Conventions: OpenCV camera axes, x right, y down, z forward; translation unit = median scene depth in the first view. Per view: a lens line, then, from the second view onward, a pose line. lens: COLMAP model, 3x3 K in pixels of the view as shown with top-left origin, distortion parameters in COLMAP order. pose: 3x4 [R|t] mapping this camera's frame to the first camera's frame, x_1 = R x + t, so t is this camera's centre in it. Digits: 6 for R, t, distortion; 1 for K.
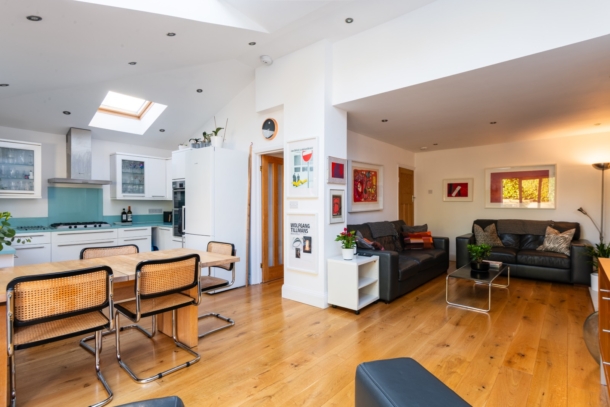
lens RADIAL K [[309.2, 0, 322.9], [0, 309.2, 204.6], [0, 0, 1]] dist [-0.000149, -0.000387]
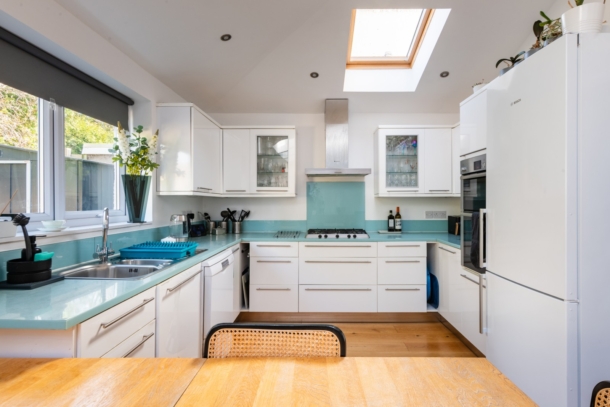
lens RADIAL K [[309.2, 0, 322.9], [0, 309.2, 204.6], [0, 0, 1]] dist [-0.000149, -0.000387]
pose [[0.624823, 0.003513, -0.780758, -0.222027], [0.001869, 0.999980, 0.005995, -0.004161], [0.780764, -0.005205, 0.624805, 0.486599]]
